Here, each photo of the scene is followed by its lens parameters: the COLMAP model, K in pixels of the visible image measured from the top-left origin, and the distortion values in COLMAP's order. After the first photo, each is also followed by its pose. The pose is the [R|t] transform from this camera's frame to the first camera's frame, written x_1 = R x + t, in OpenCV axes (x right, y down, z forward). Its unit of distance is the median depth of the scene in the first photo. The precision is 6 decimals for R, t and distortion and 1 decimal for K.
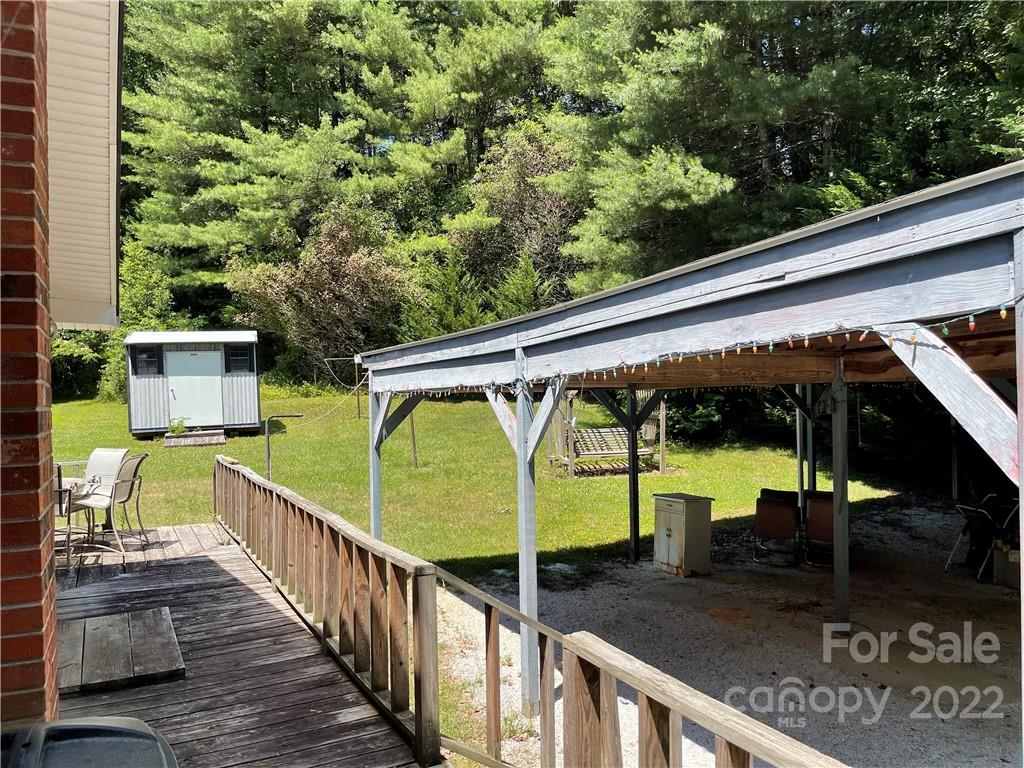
lens RADIAL K [[748.3, 0, 519.1], [0, 748.3, 390.1], [0, 0, 1]] dist [0.015555, -0.016521]
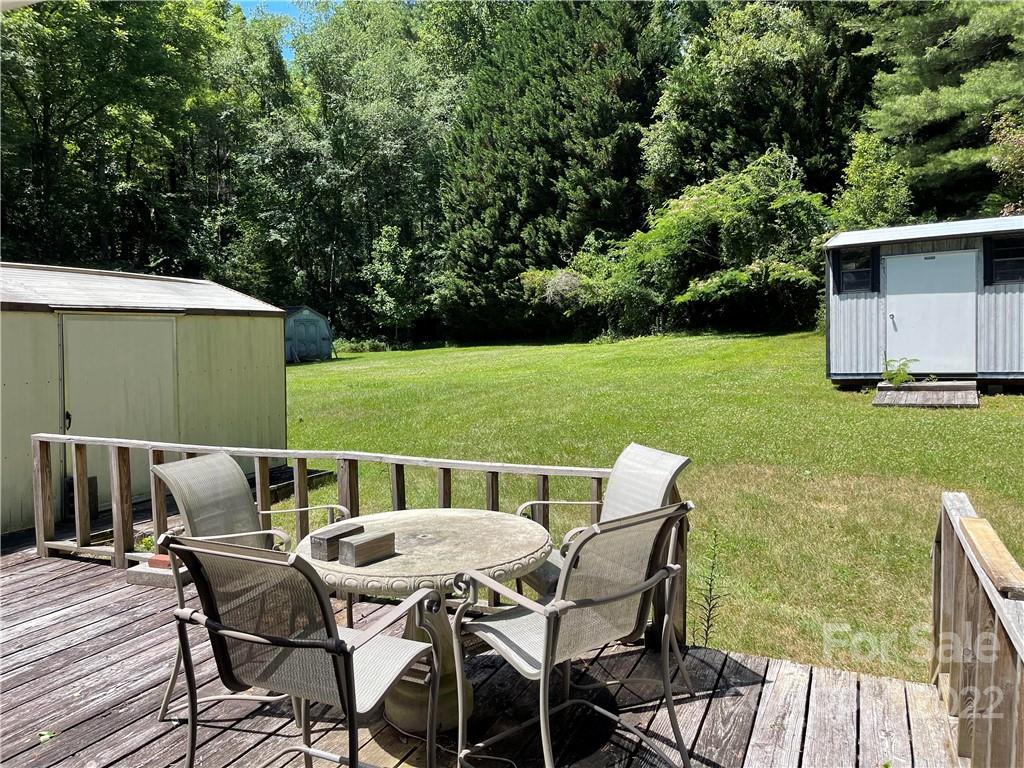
lens RADIAL K [[748.3, 0, 519.4], [0, 748.3, 387.6], [0, 0, 1]] dist [0.015555, -0.016521]
pose [[0.602404, 0.060983, -0.795858, -0.133801], [0.007522, 0.996599, 0.082059, 0.005973], [0.798156, -0.055419, 0.599897, 0.343020]]
